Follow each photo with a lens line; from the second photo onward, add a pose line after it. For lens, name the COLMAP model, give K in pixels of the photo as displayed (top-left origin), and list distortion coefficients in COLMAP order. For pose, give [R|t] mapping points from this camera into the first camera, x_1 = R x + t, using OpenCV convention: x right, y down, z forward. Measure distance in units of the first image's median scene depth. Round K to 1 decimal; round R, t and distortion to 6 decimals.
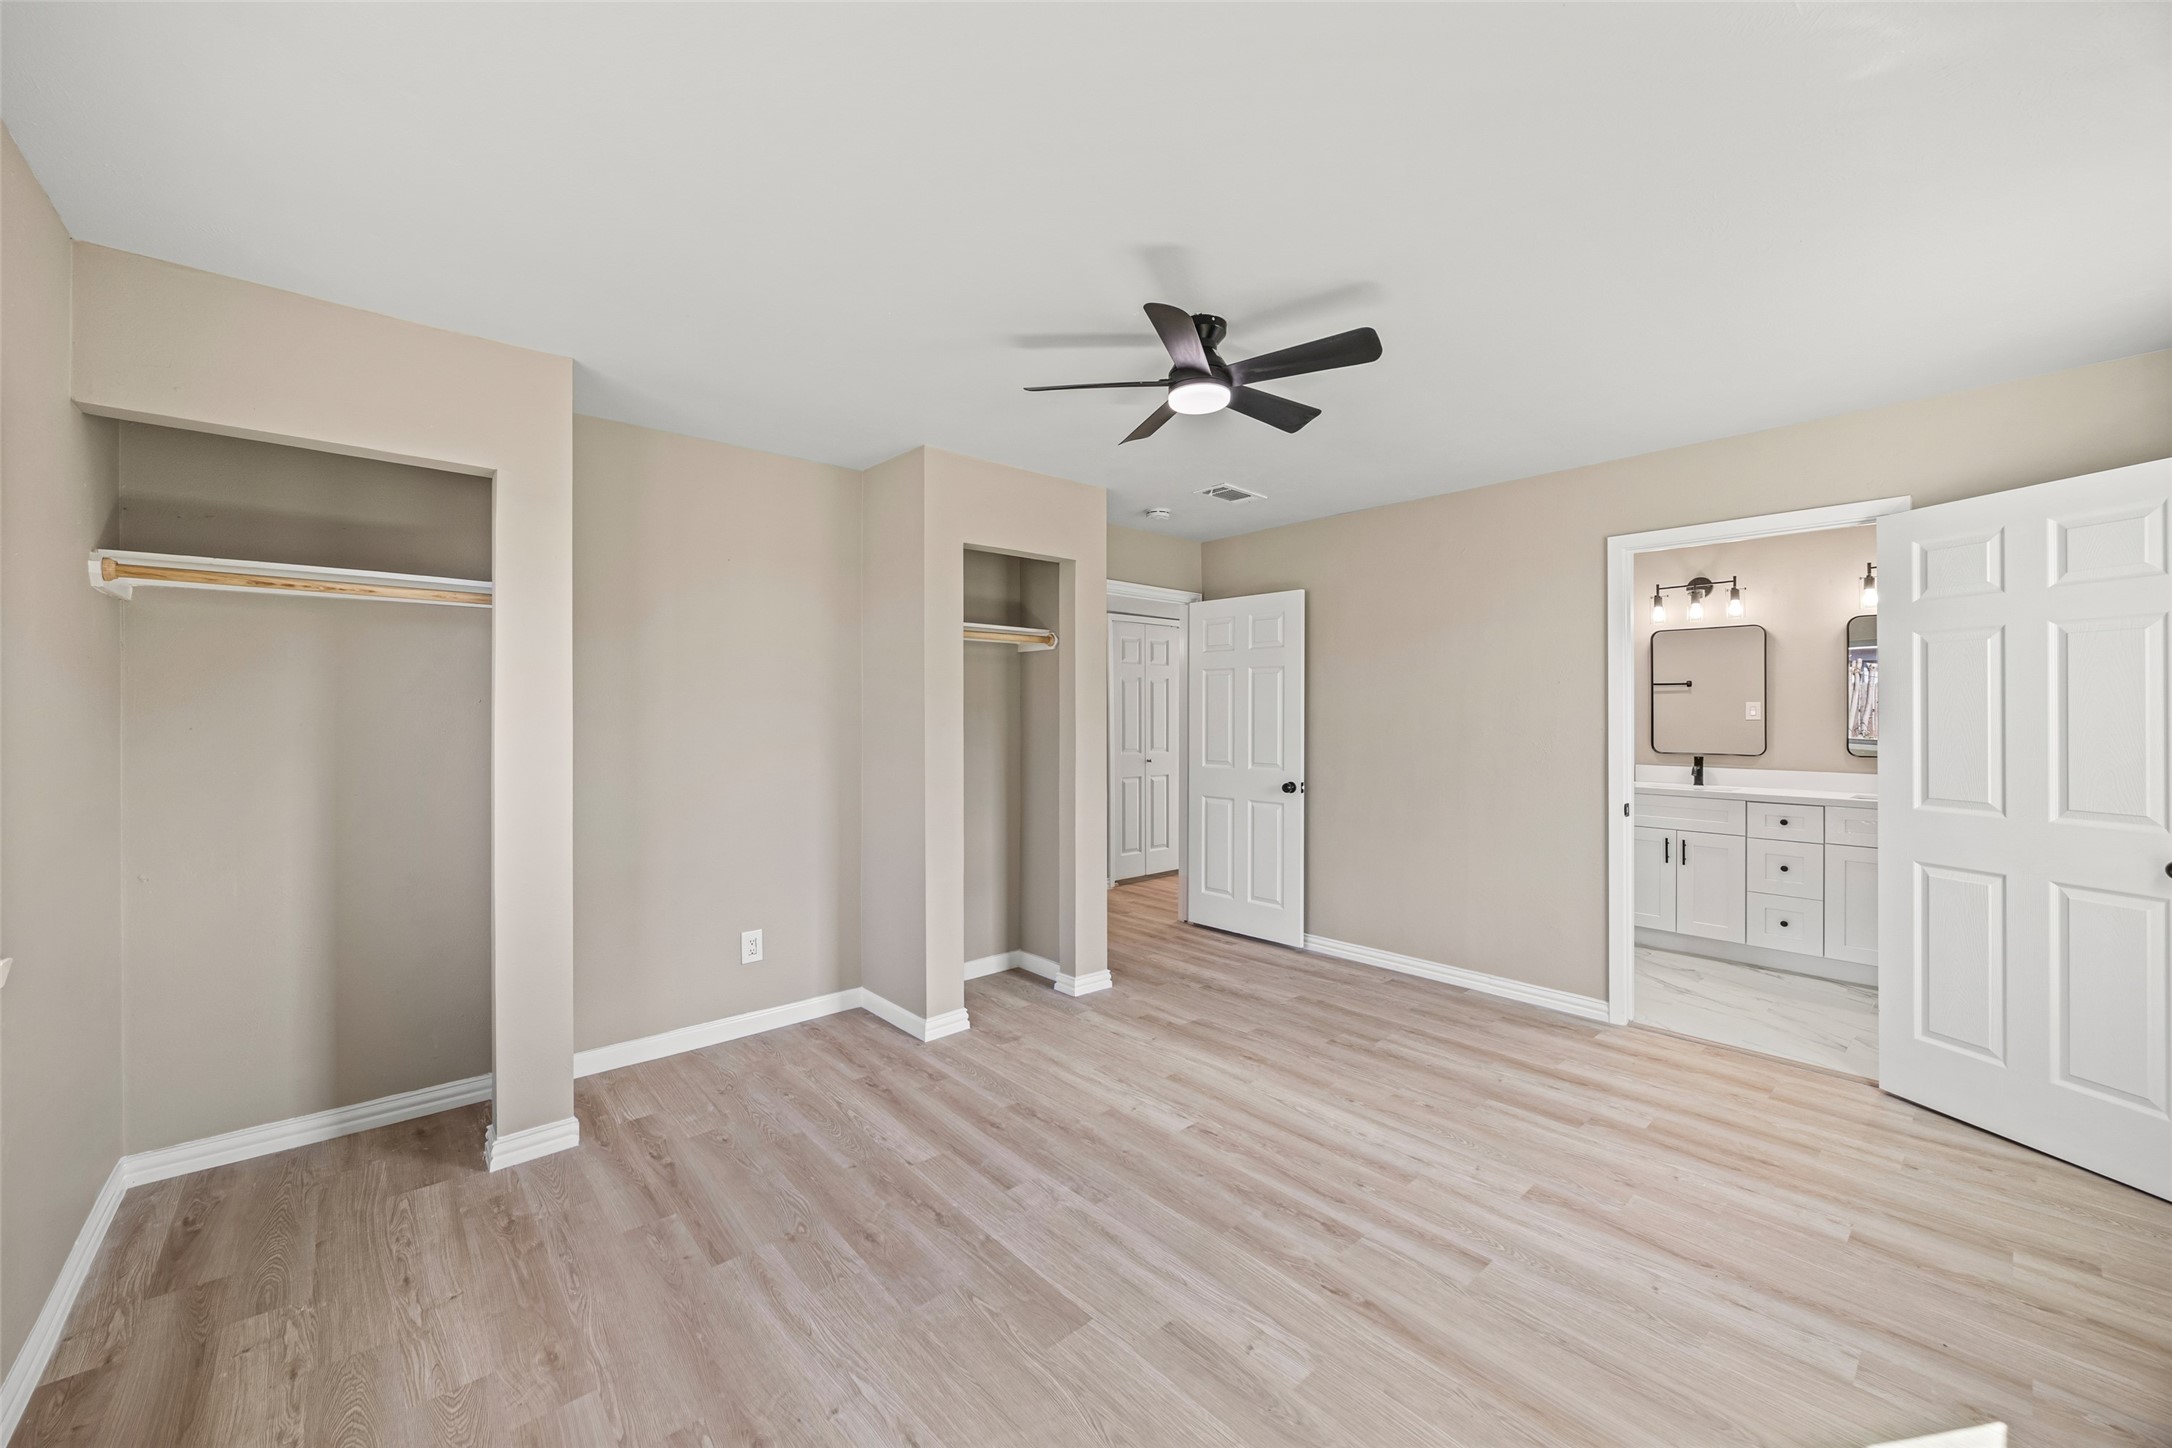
lens RADIAL K [[845.9, 0, 1084.6], [0, 845.9, 715.1], [0, 0, 1]] dist [0.003964, 0.000184]
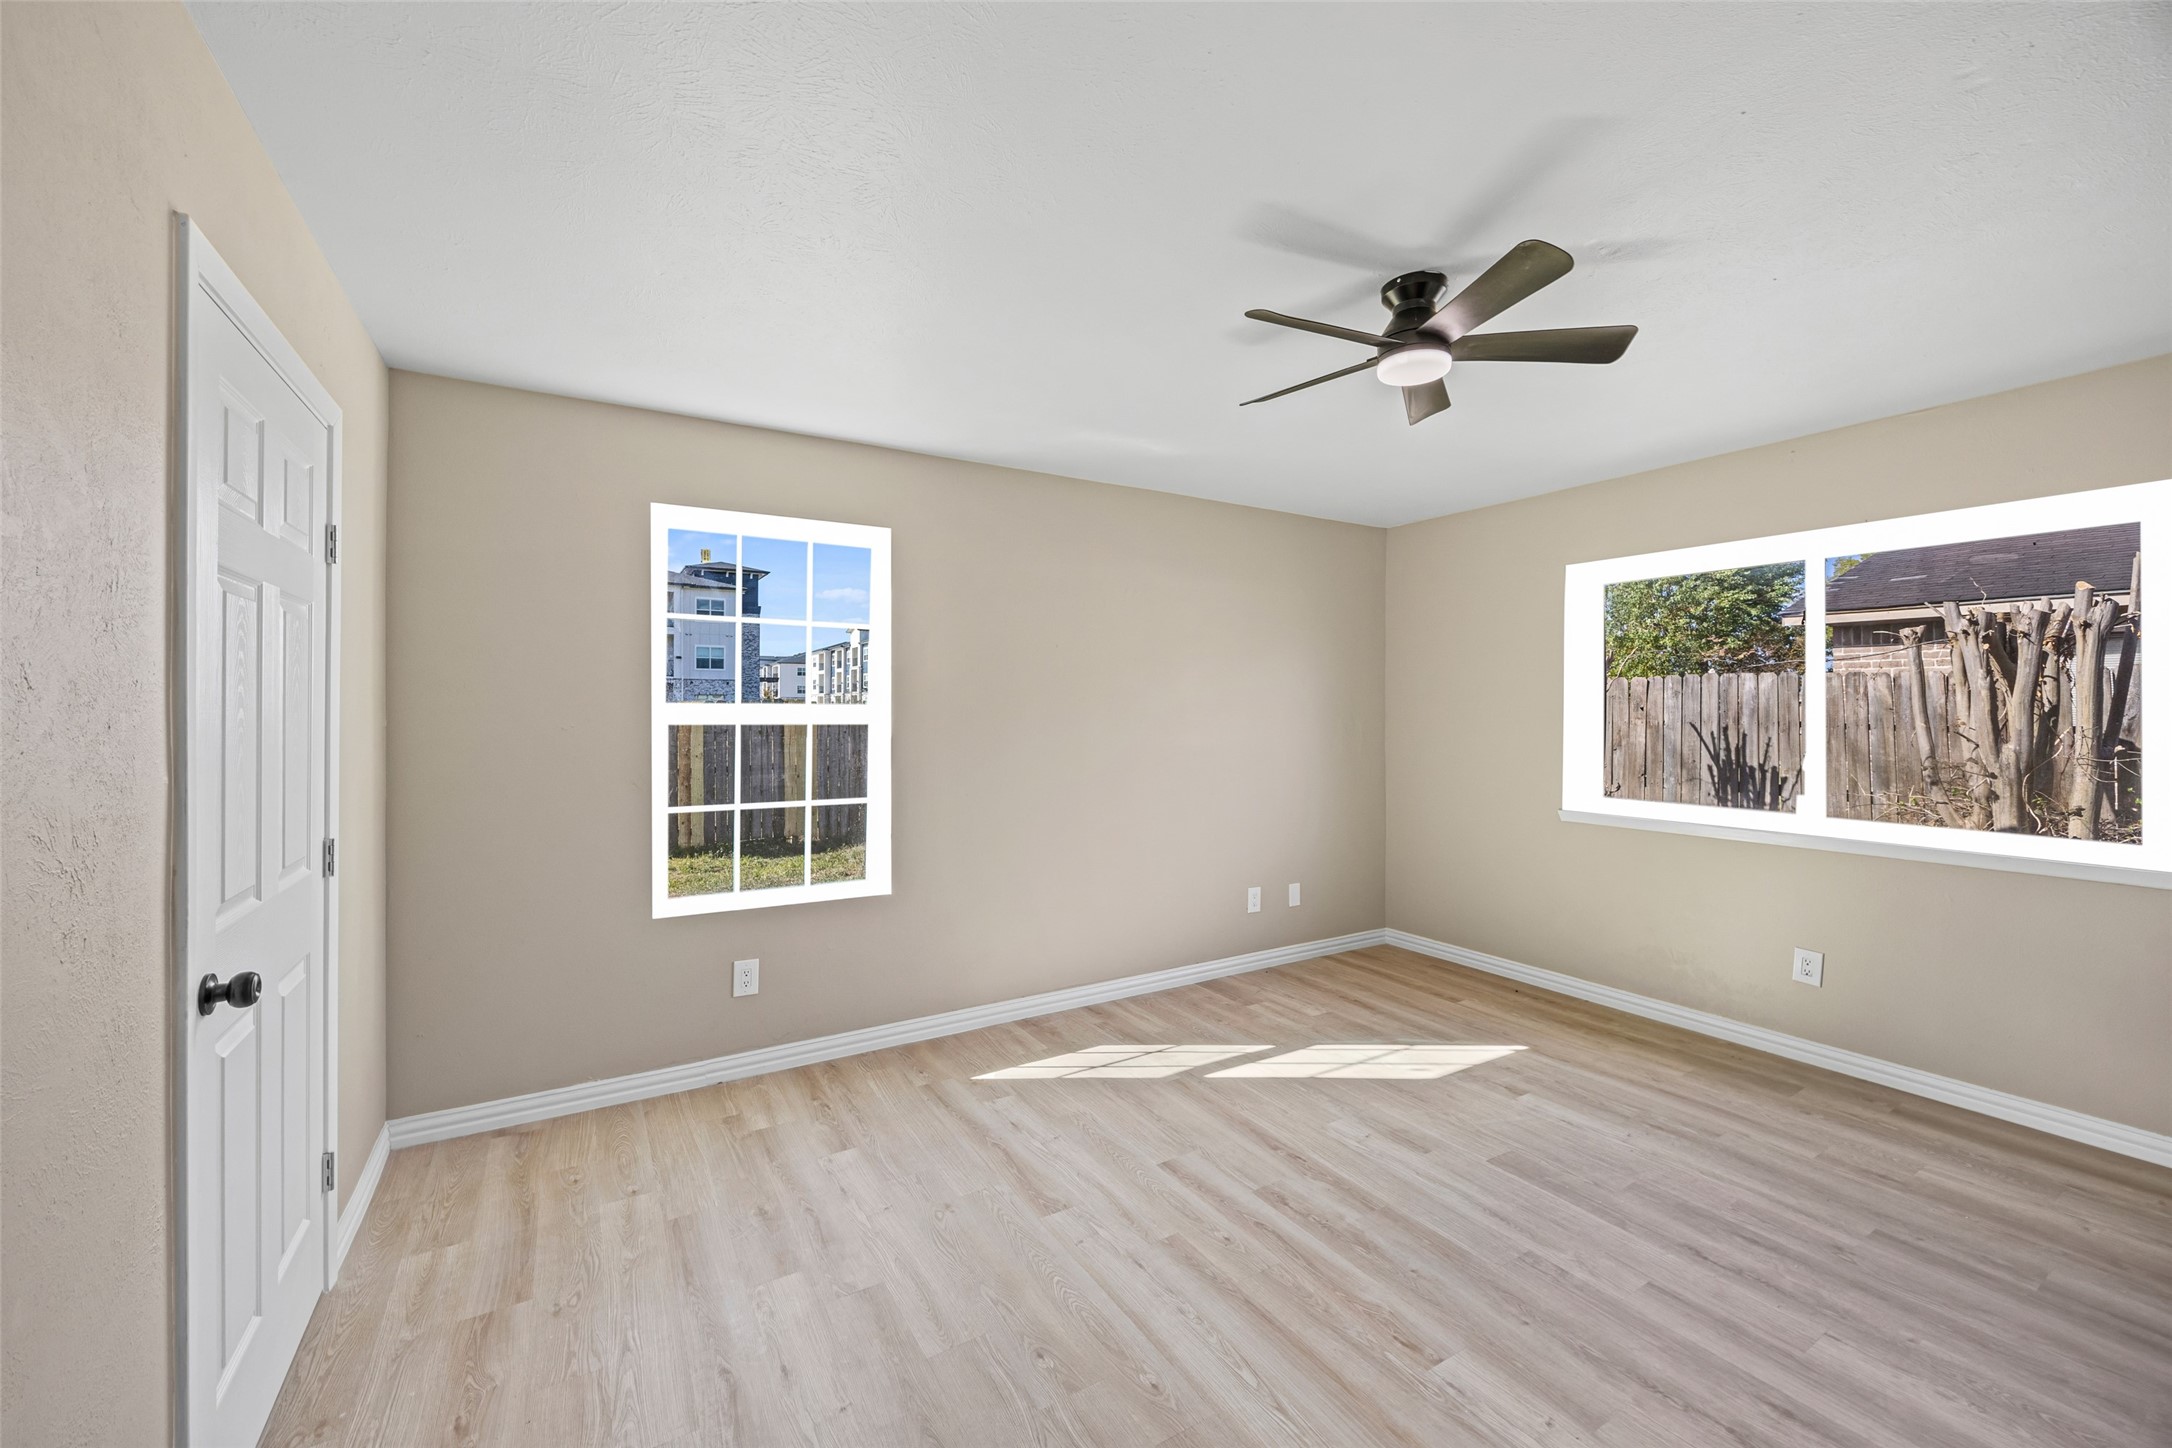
lens RADIAL K [[845.9, 0, 1085.5], [0, 845.9, 713.0], [0, 0, 1]] dist [0.003964, 0.000184]
pose [[-0.983580, -0.001479, 0.180466, 0.327954], [-0.000544, 0.999986, 0.005228, -0.016372], [-0.180471, 0.005044, -0.983567, 2.018663]]
